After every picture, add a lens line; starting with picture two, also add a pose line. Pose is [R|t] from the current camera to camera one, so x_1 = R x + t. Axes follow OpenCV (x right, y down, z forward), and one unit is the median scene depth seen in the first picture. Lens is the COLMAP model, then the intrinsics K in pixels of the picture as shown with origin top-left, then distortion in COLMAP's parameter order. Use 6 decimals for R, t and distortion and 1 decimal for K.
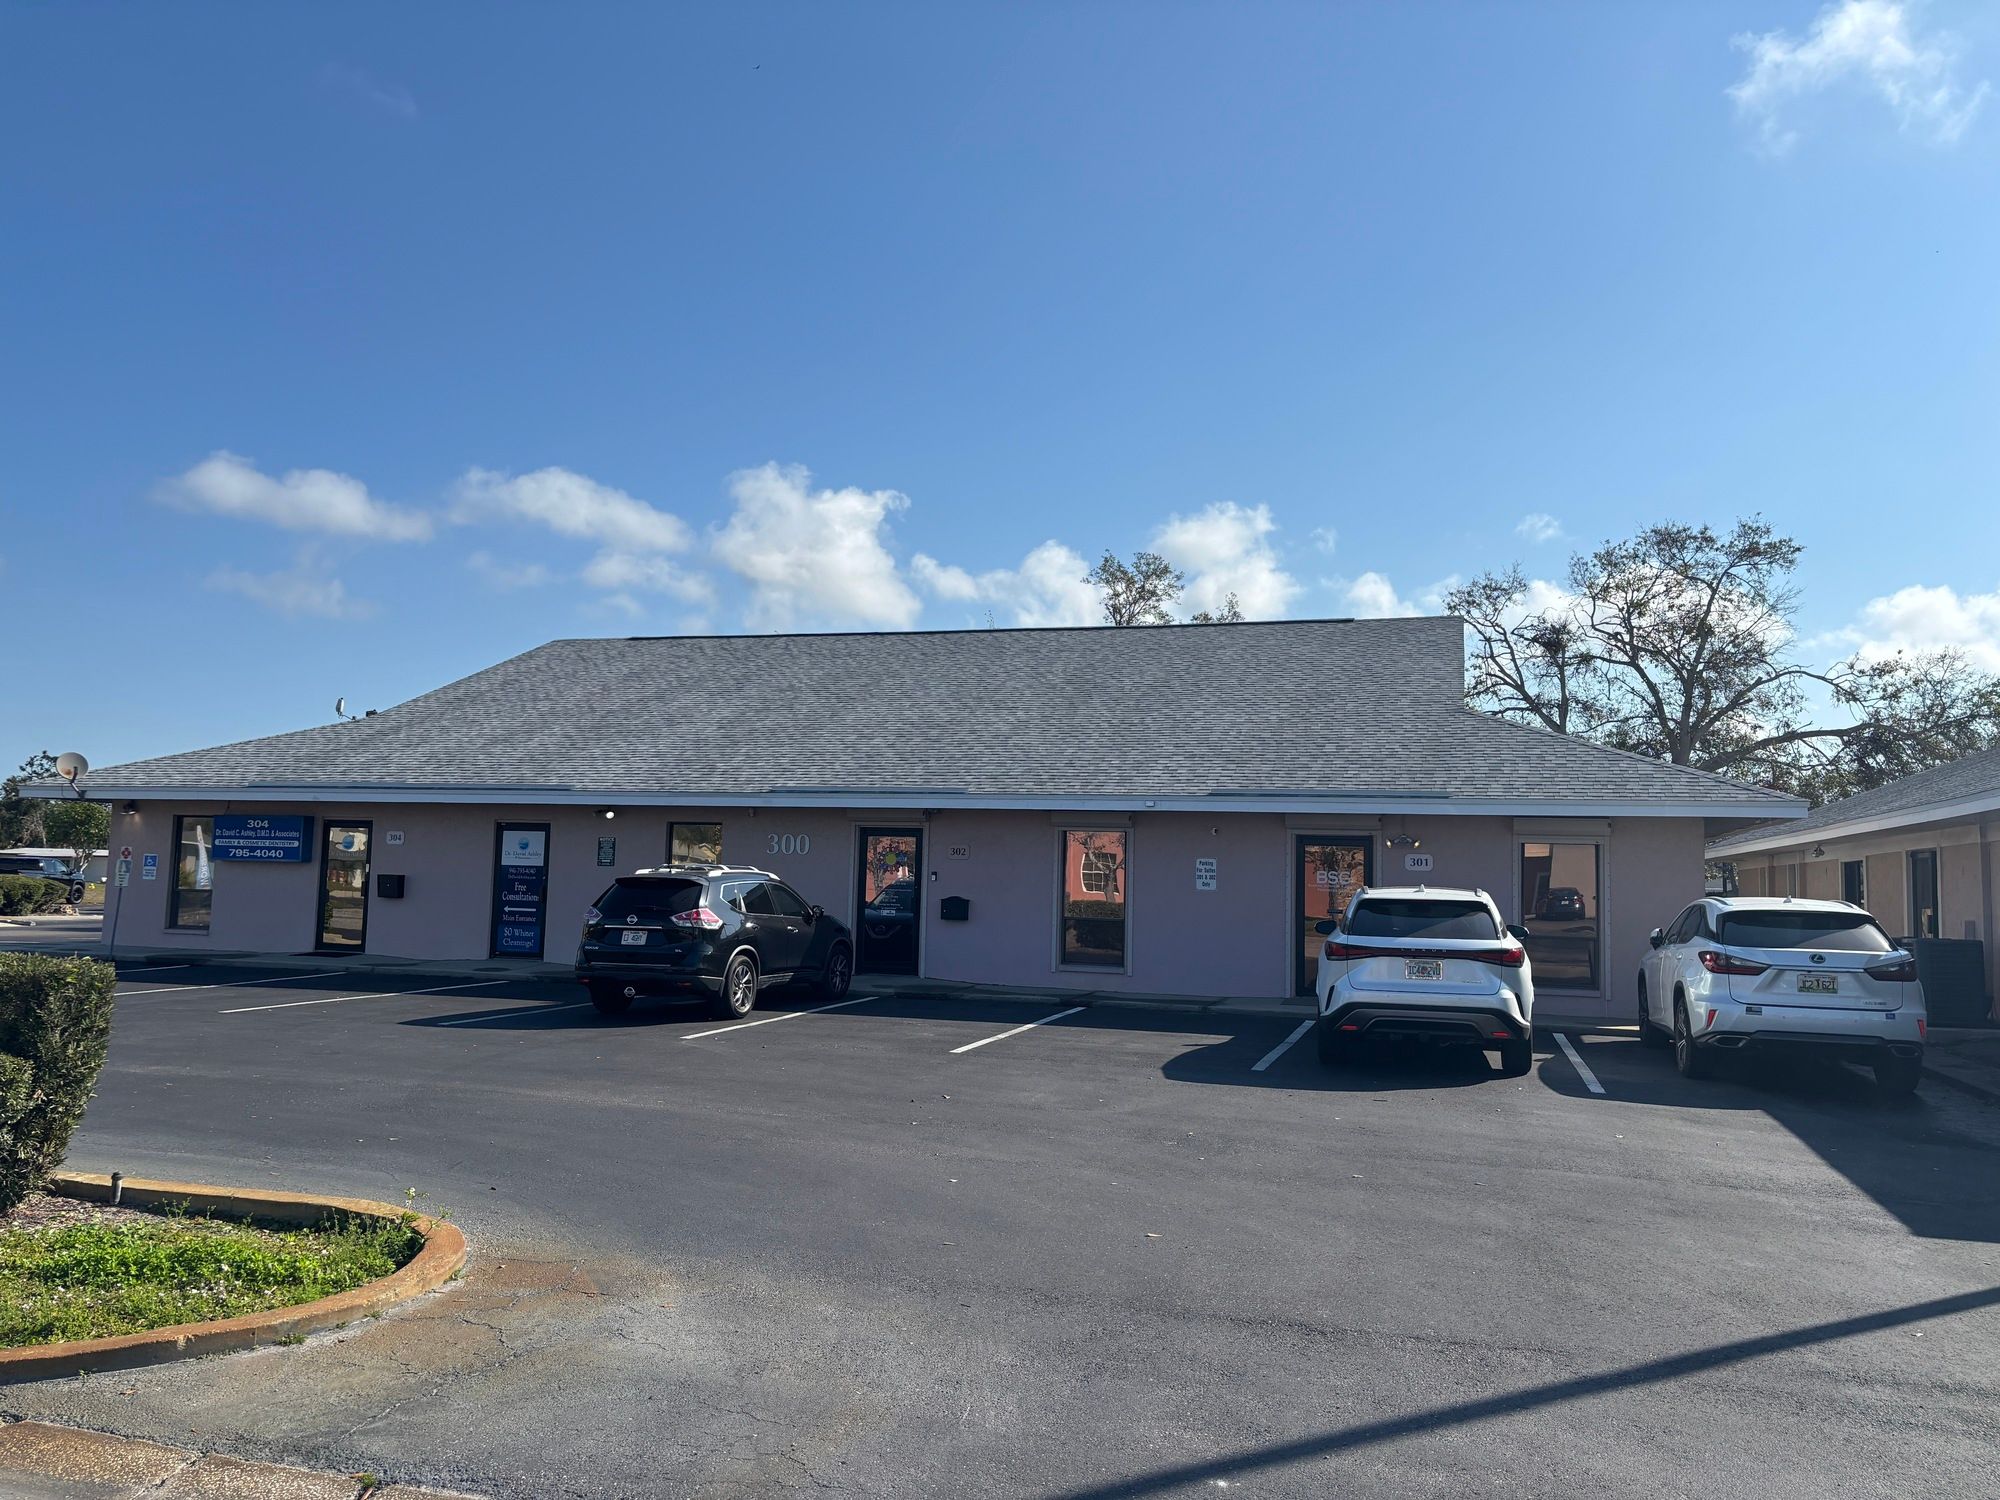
lens RADIAL K [[1520.8, 0, 1000.0], [0, 1520.8, 750.0], [0, 0, 1]] dist [0.036586, -0.011007]
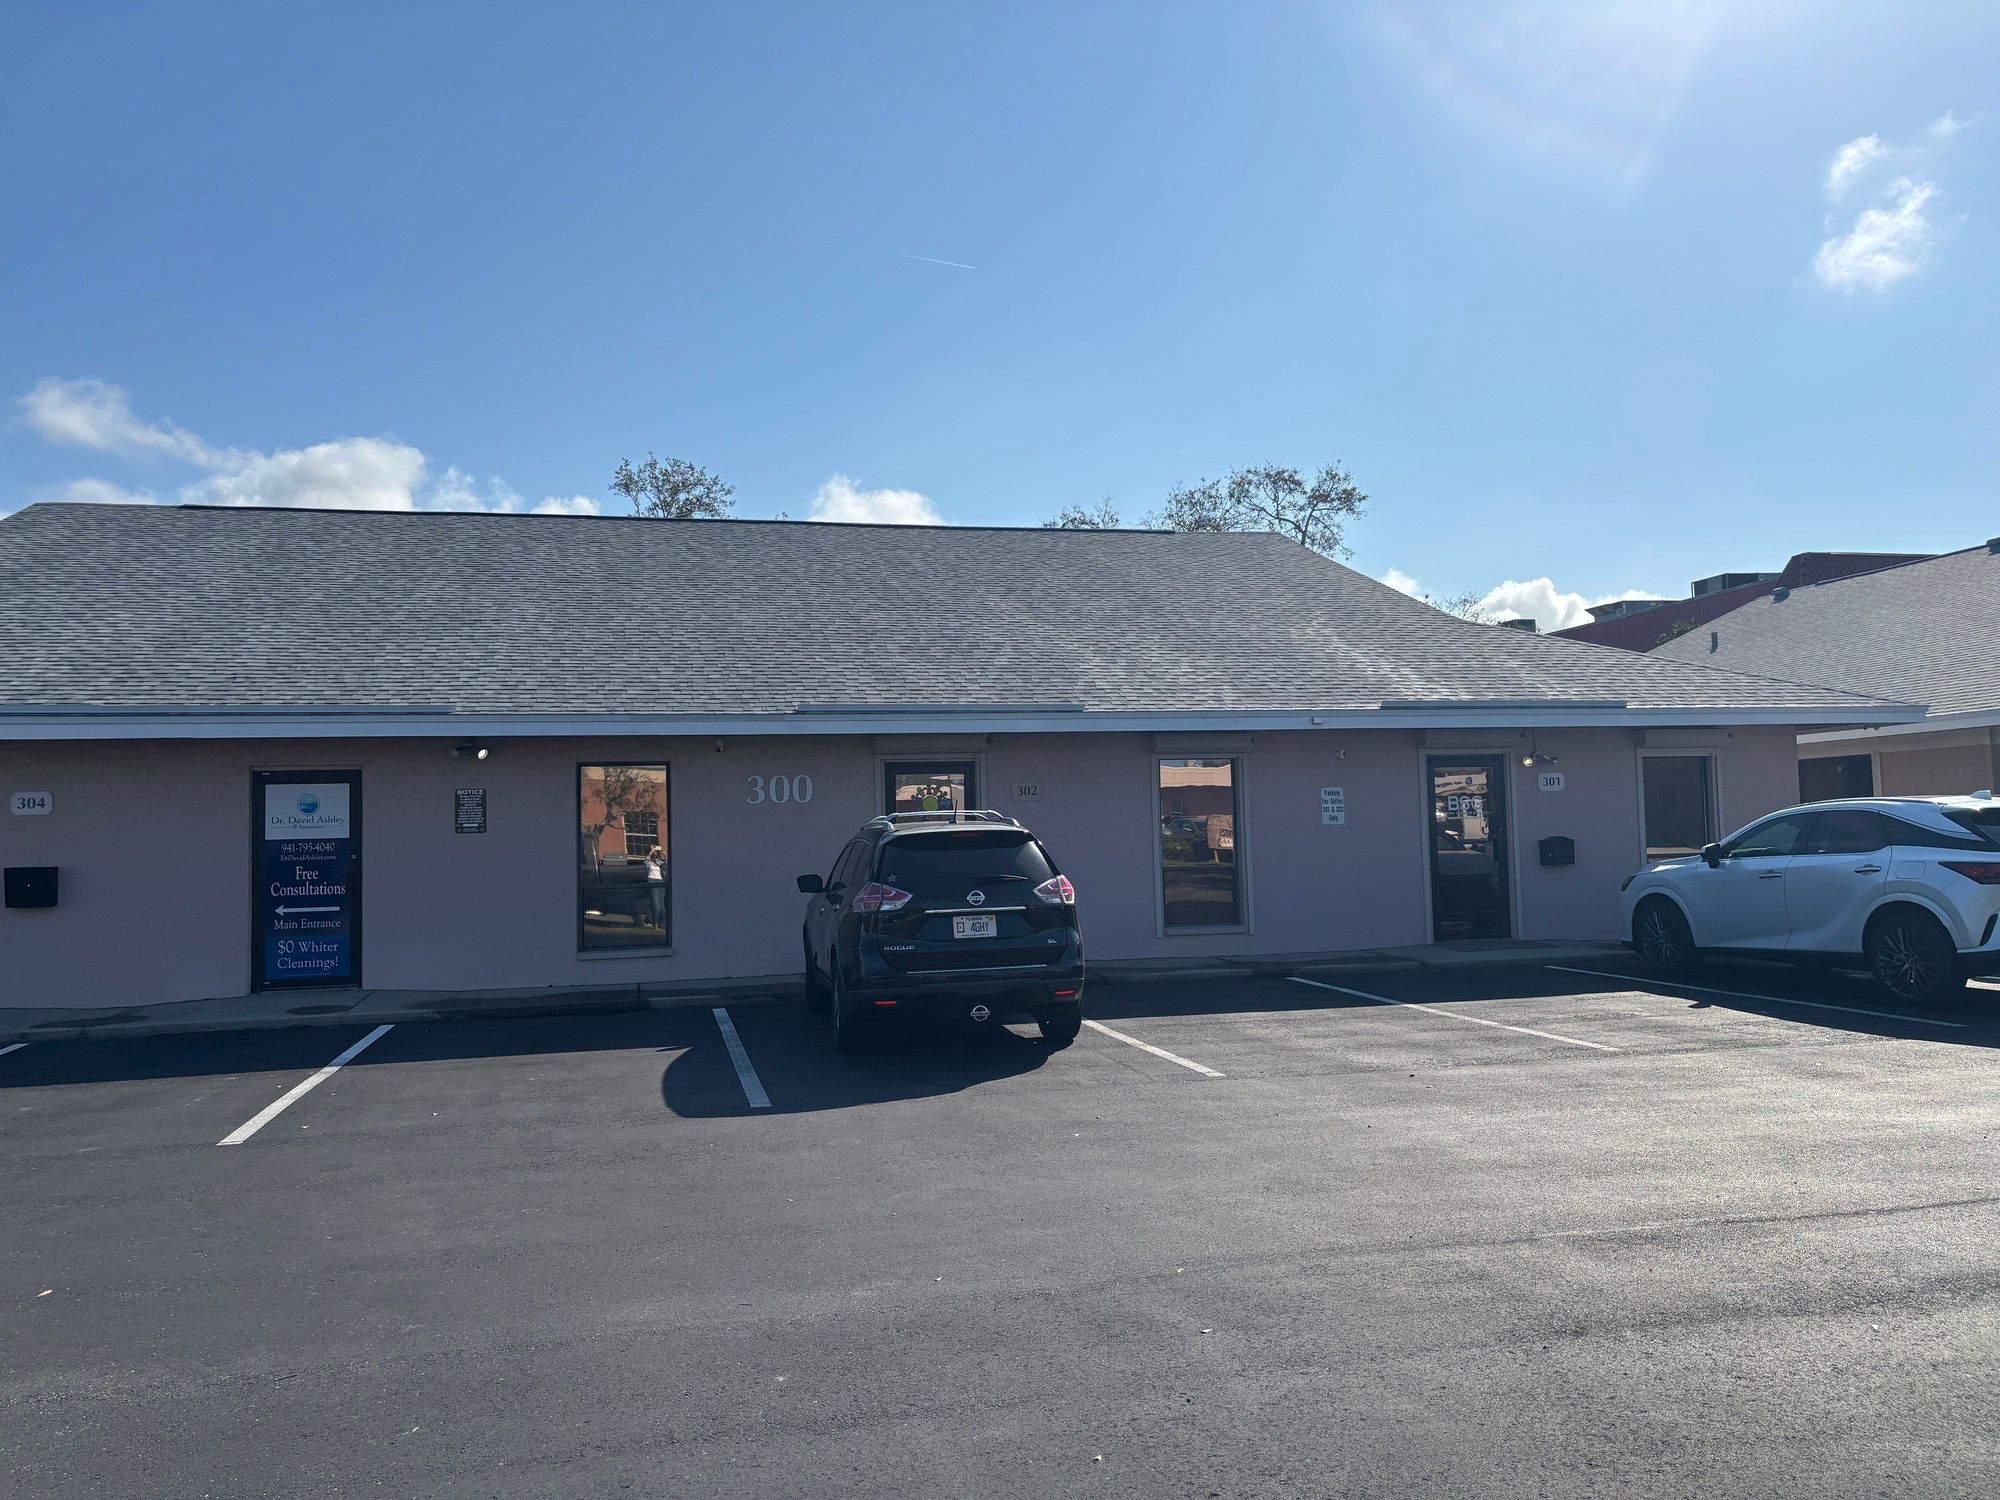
lens RADIAL K [[1520.8, 0, 1000.0], [0, 1520.8, 750.0], [0, 0, 1]] dist [0.036586, -0.011007]
pose [[0.863919, -0.018320, 0.503297, -0.396819], [0.004551, 0.999581, 0.028572, 0.023732], [-0.503609, -0.022393, 0.863641, 0.331402]]
